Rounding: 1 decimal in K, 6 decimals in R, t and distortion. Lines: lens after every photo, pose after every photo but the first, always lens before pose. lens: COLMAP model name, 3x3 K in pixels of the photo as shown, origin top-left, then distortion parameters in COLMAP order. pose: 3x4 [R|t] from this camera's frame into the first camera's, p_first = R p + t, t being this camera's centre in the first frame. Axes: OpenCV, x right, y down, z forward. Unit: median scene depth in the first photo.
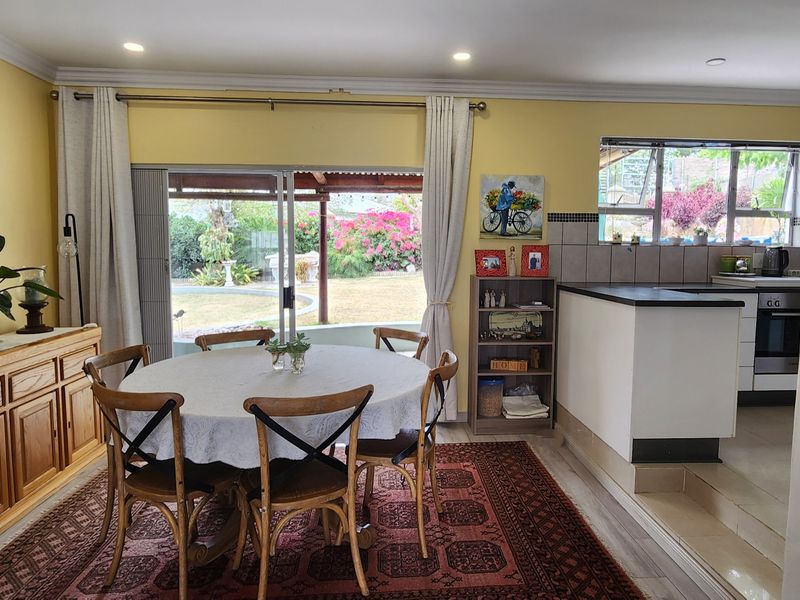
lens RADIAL K [[534.6, 0, 428.1], [0, 534.6, 289.3], [0, 0, 1]] dist [0.012388, -0.002825]
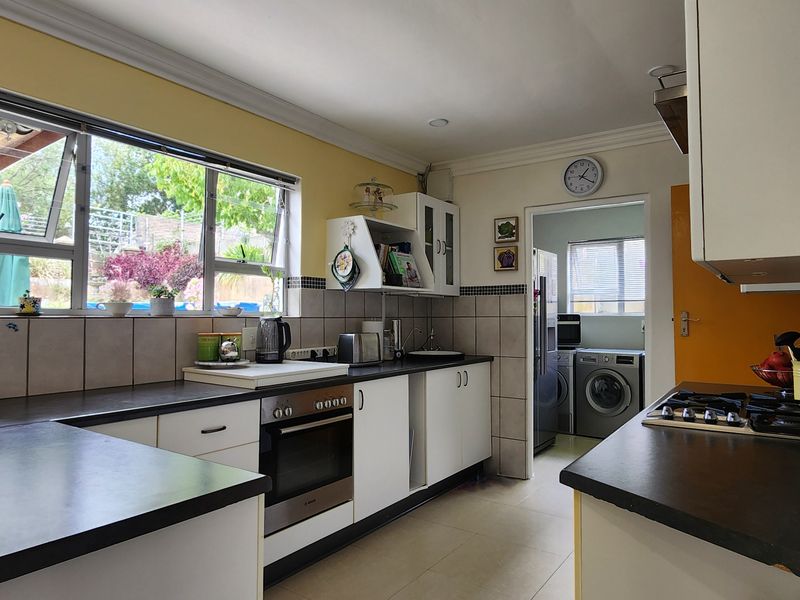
lens RADIAL K [[534.6, 0, 403.8], [0, 534.6, 301.4], [0, 0, 1]] dist [0.012388, -0.002825]
pose [[0.637177, 0.015349, 0.770565, 0.227966], [0.059443, 0.995845, -0.068990, -0.042411], [-0.768422, 0.089763, 0.633617, 0.432961]]
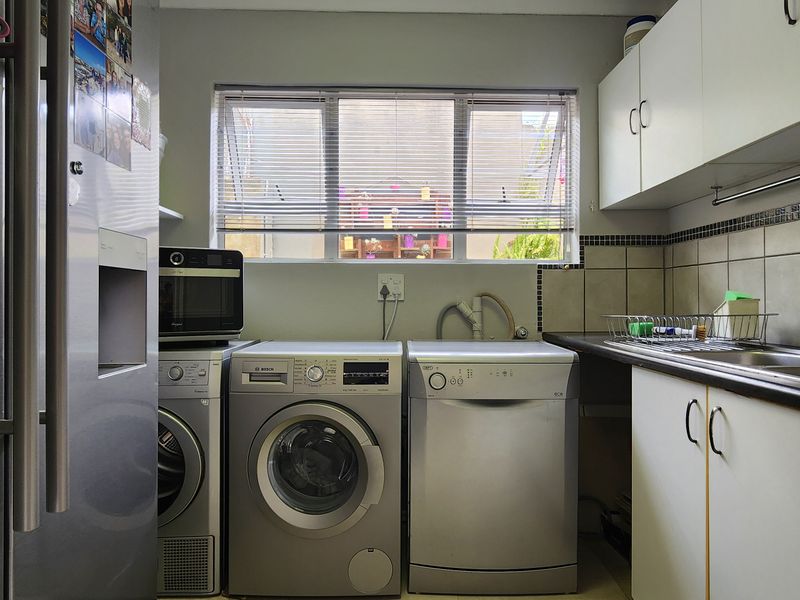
lens RADIAL K [[534.6, 0, 399.2], [0, 534.6, 300.0], [0, 0, 1]] dist [0.012388, -0.002825]
pose [[0.075160, -0.007841, 0.997141, 1.003986], [0.069656, 0.997568, 0.002594, -0.023737], [-0.994736, 0.069262, 0.075523, 0.744565]]
